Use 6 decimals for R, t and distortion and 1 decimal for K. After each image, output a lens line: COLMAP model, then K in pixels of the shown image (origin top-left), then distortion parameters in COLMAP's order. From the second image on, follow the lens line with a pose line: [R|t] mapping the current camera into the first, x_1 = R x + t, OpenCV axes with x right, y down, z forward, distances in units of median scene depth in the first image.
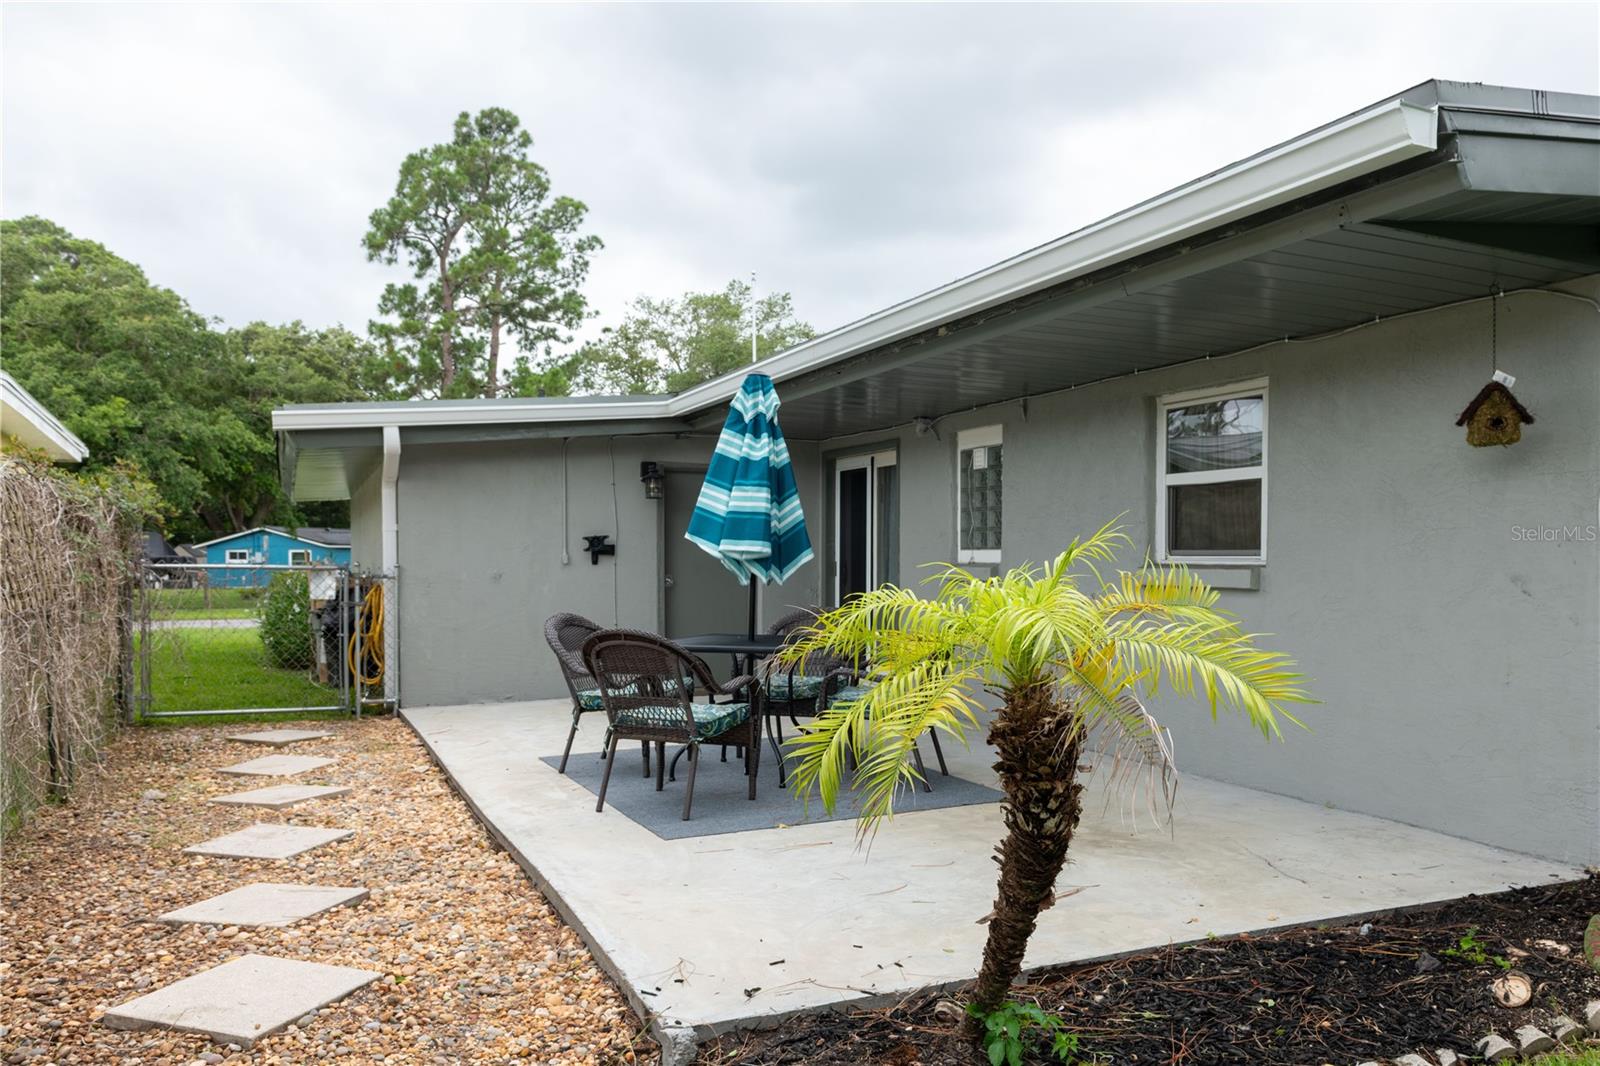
lens RADIAL K [[1190.0, 0, 847.4], [0, 1190.0, 560.4], [0, 0, 1]] dist [-0.012984, 0.000279]
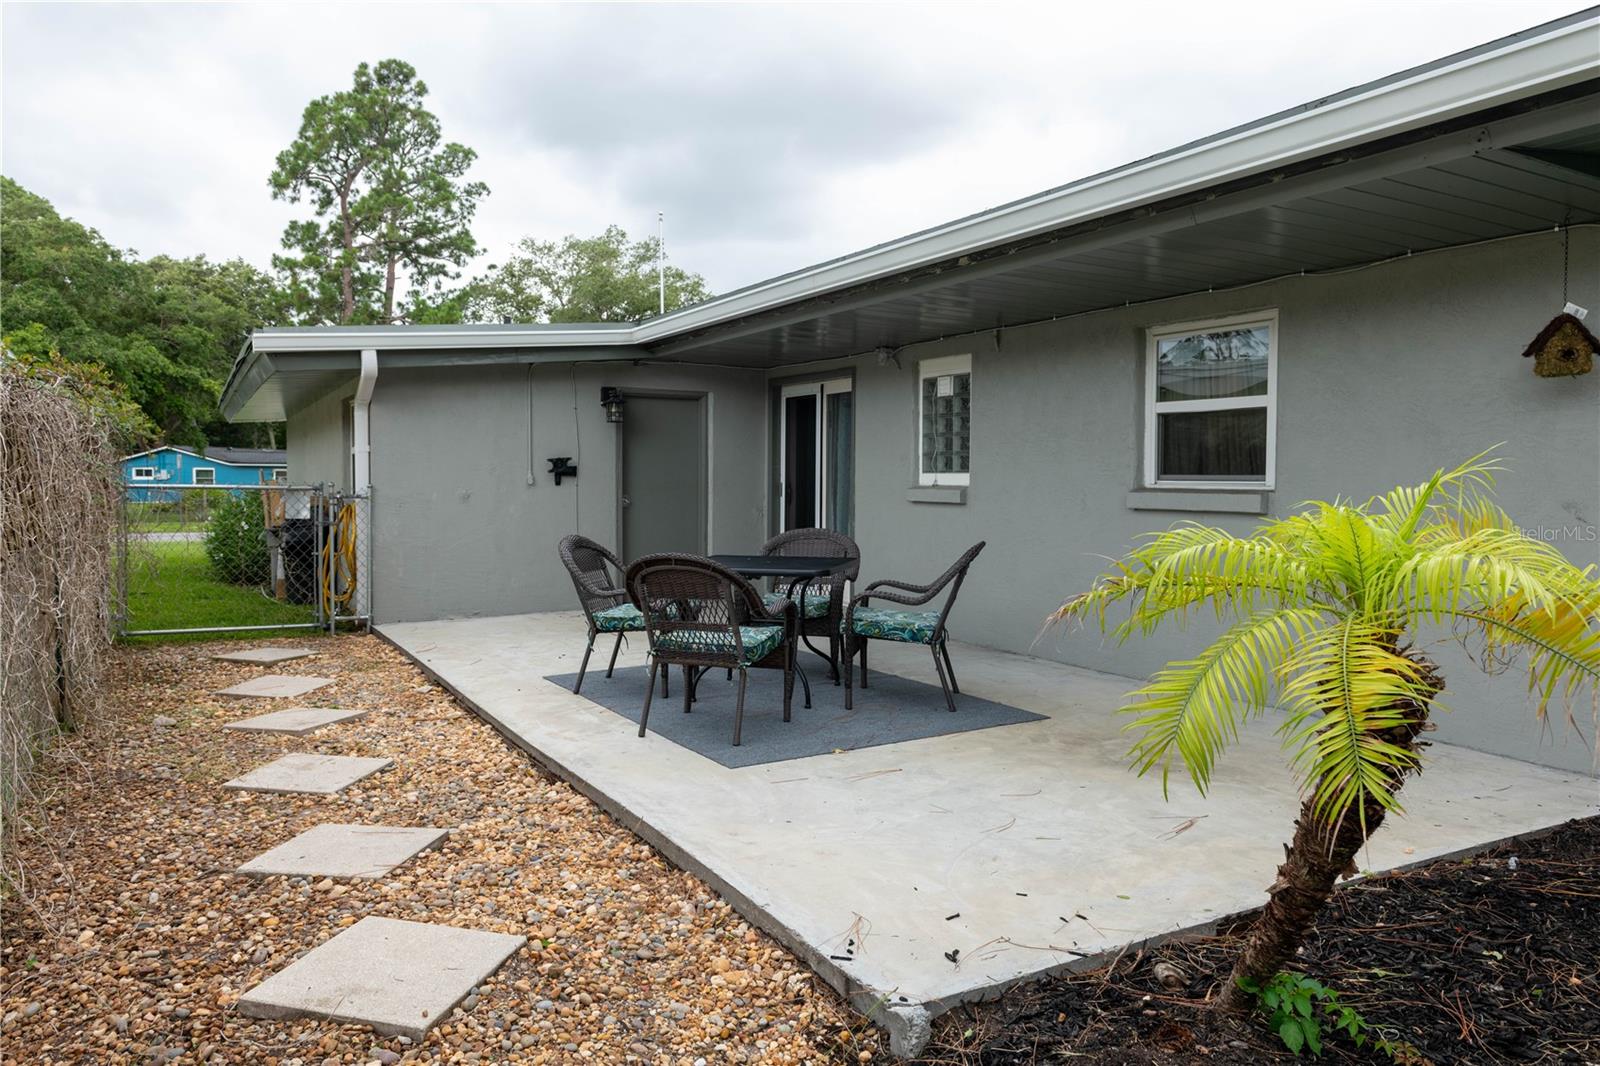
lens RADIAL K [[1071.0, 0, 774.3], [0, 1071.0, 485.5], [0, 0, 1]] dist [0.000844, -0.013638]
pose [[0.998286, 0.002738, 0.058465, -0.152524], [-0.003101, 0.999976, 0.006118, -0.005098], [-0.058447, -0.006289, 0.998271, 0.098726]]
